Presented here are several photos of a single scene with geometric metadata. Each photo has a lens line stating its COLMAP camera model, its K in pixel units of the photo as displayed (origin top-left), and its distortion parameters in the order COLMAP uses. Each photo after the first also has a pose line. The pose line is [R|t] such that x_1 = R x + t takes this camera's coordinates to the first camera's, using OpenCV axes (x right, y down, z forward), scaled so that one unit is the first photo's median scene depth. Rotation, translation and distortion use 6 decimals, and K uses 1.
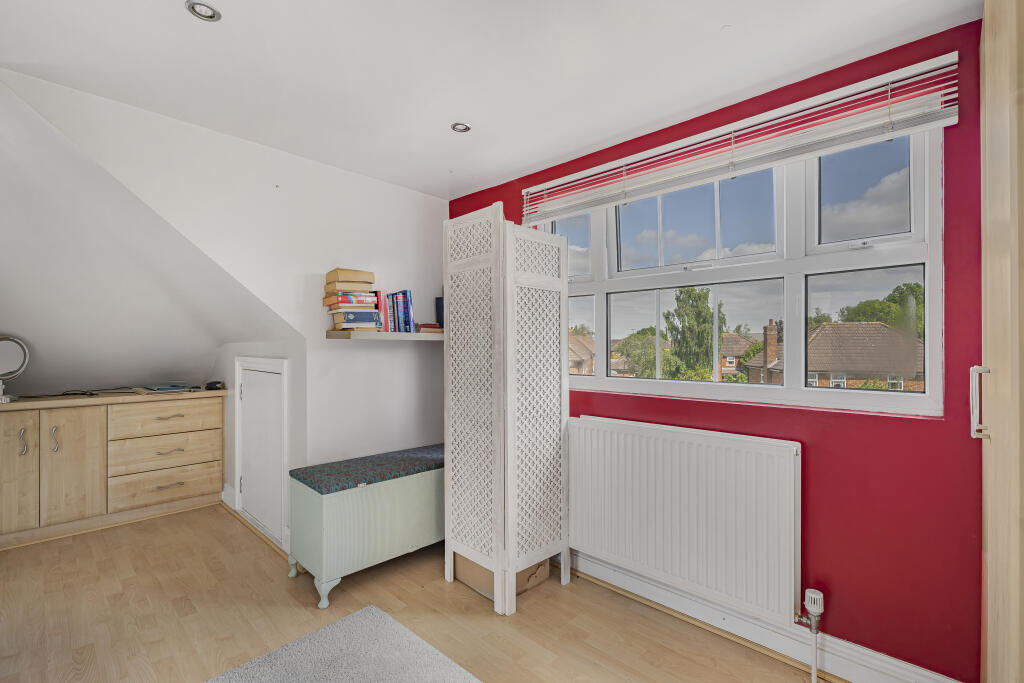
lens RADIAL K [[458.4, 0, 512.0], [0, 458.4, 341.5], [0, 0, 1]] dist [-0.001564, 0.000239]
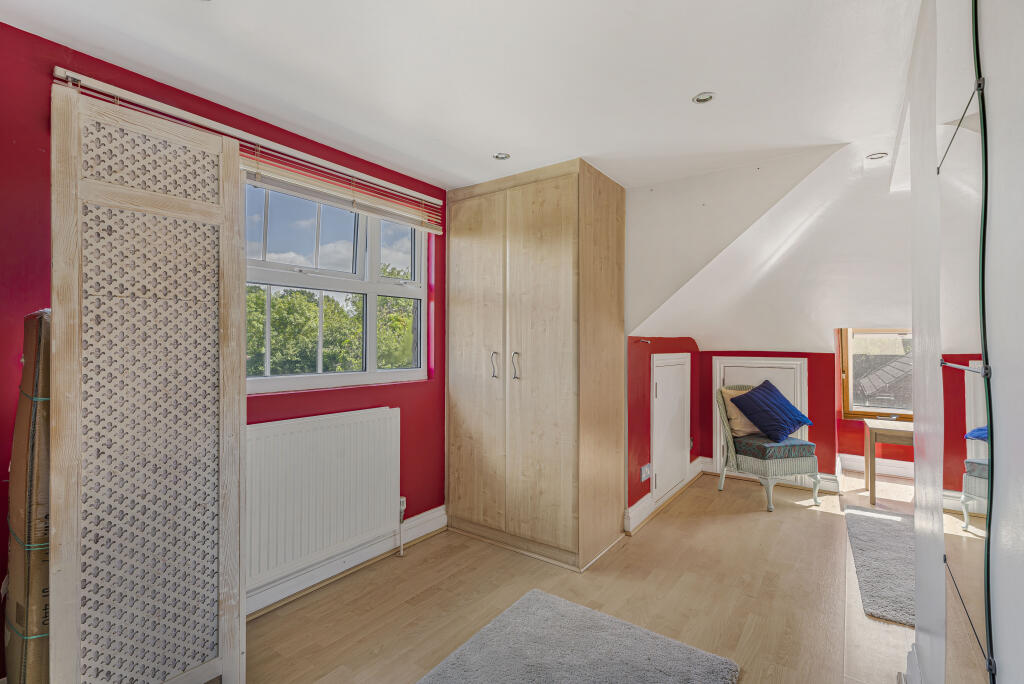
lens RADIAL K [[458.4, 0, 512.0], [0, 458.4, 342.0], [0, 0, 1]] dist [-0.001564, 0.000239]
pose [[-0.127066, 0.005805, 0.991877, -0.854010], [-0.005887, 0.999961, -0.006606, 0.011863], [-0.991877, -0.006679, -0.127027, 0.723789]]
